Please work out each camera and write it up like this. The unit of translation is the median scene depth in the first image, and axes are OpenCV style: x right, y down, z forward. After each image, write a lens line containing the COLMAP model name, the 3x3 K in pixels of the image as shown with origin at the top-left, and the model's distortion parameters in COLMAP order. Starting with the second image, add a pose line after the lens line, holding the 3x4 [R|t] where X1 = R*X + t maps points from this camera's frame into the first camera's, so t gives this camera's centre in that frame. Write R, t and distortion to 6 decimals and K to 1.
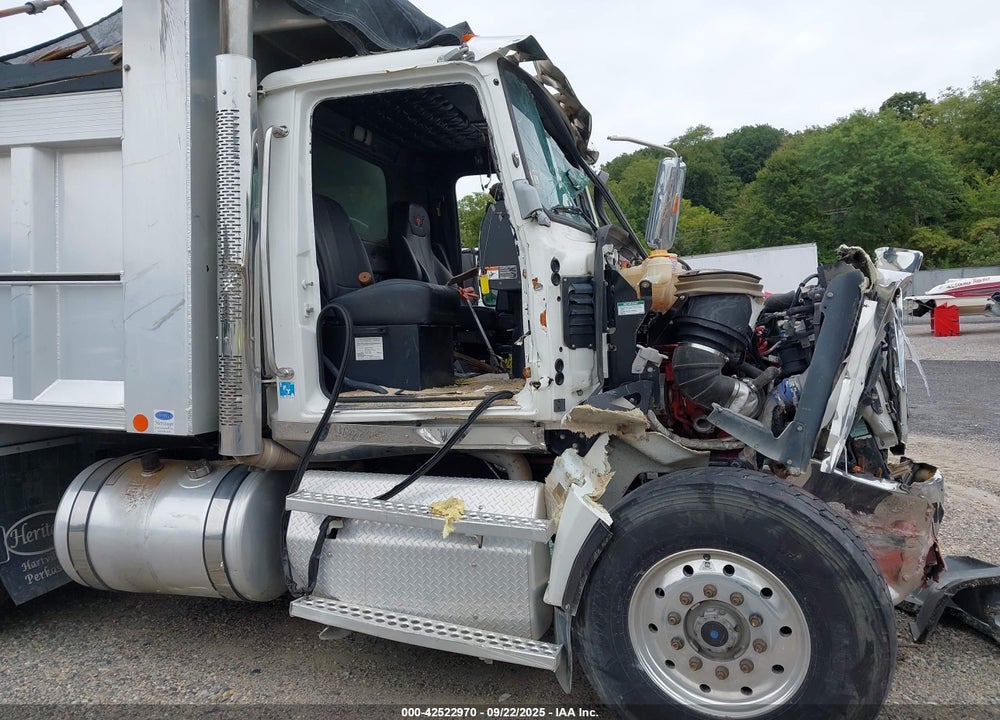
lens RADIAL K [[803.0, 0, 526.2], [0, 803.0, 360.4], [0, 0, 1]] dist [0.012490, 0.004448]
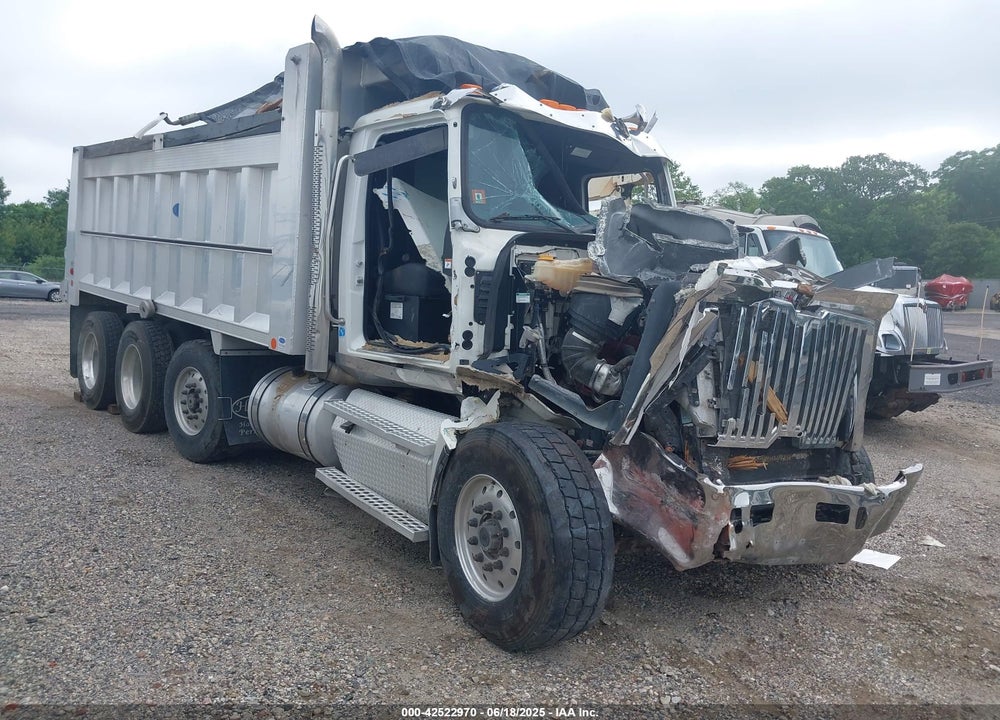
lens RADIAL K [[776.4, 0, 496.0], [0, 776.4, 368.3], [0, 0, 1]] dist [0.083685, -0.118086]
pose [[0.847125, 0.129088, -0.515476, 0.753934], [-0.098931, 0.991398, 0.085689, -0.054403], [0.522104, -0.021593, 0.852609, -0.105054]]
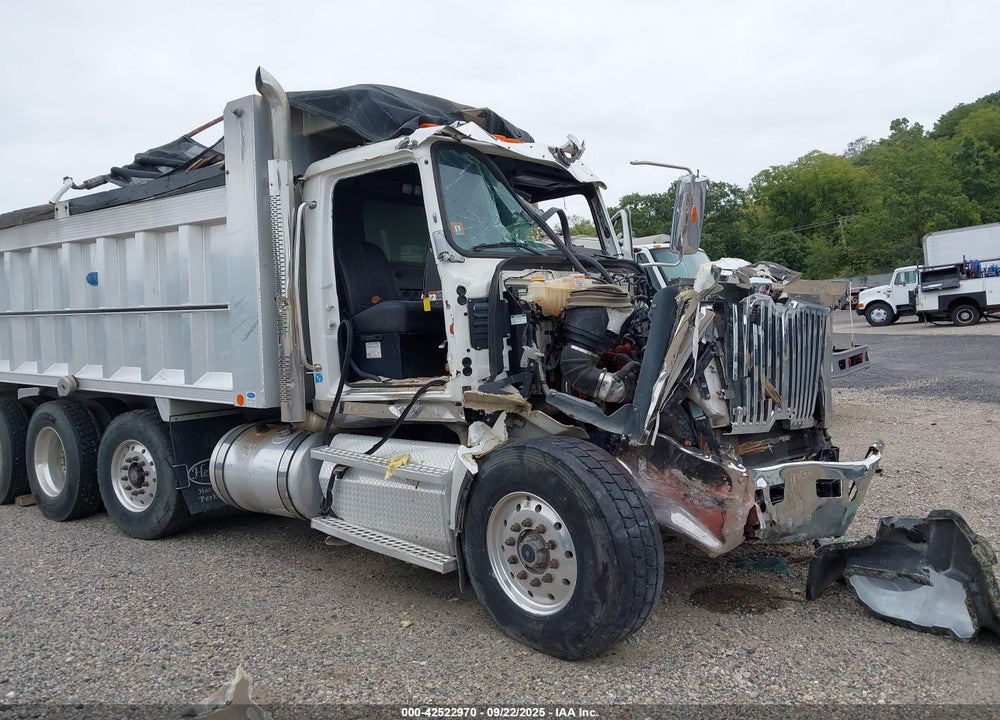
lens RADIAL K [[776.5, 0, 484.6], [0, 776.5, 363.1], [0, 0, 1]] dist [0.112965, -0.207515]
pose [[0.925175, -0.005753, -0.379498, 0.569289], [0.012956, 0.999781, 0.016429, -0.013025], [0.379320, -0.020117, 0.925047, -0.235712]]
